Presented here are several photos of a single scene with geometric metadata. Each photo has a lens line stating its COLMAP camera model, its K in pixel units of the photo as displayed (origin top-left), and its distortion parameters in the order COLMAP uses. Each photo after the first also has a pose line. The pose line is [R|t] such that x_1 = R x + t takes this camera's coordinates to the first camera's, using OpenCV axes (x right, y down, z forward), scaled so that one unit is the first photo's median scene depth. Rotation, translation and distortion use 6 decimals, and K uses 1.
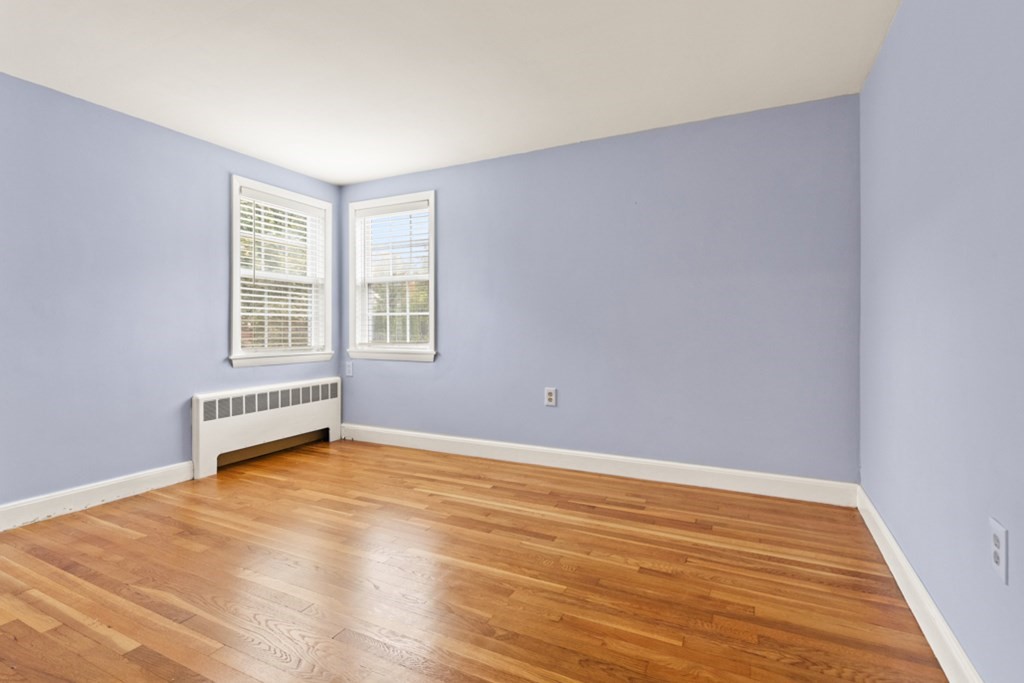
lens RADIAL K [[470.4, 0, 517.0], [0, 470.4, 329.8], [0, 0, 1]] dist [0.006137, -0.000920]
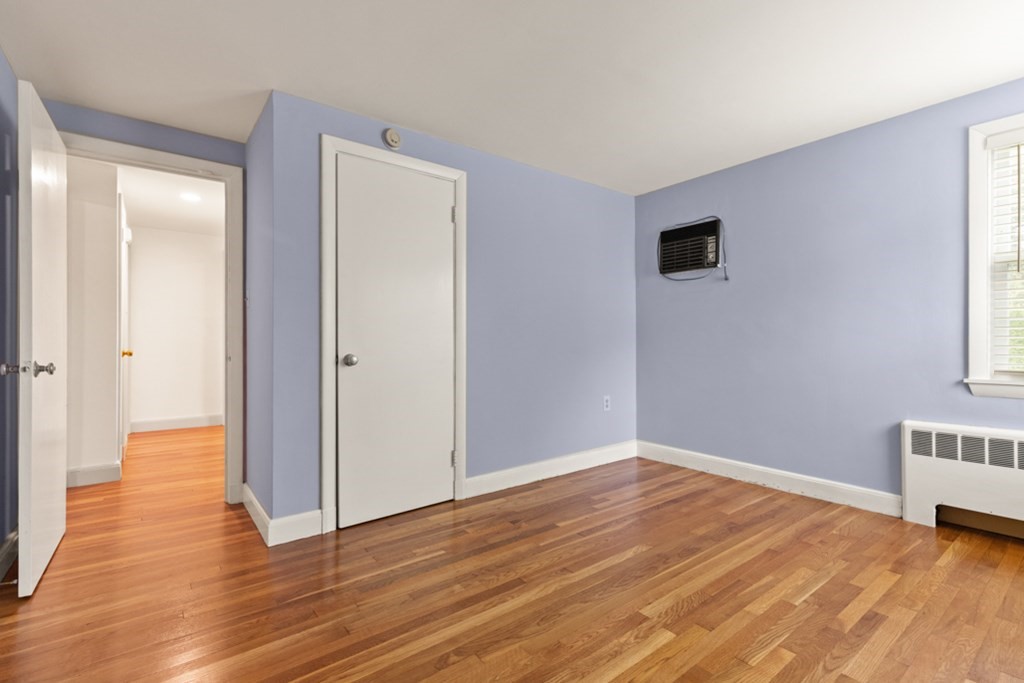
lens RADIAL K [[465.5, 0, 519.6], [0, 465.5, 344.9], [0, 0, 1]] dist [0.007010, -0.000382]
pose [[-0.425748, 0.005638, -0.904824, 0.421923], [-0.001300, 0.999976, 0.006843, -0.001203], [0.904841, 0.004090, -0.425731, 0.842933]]
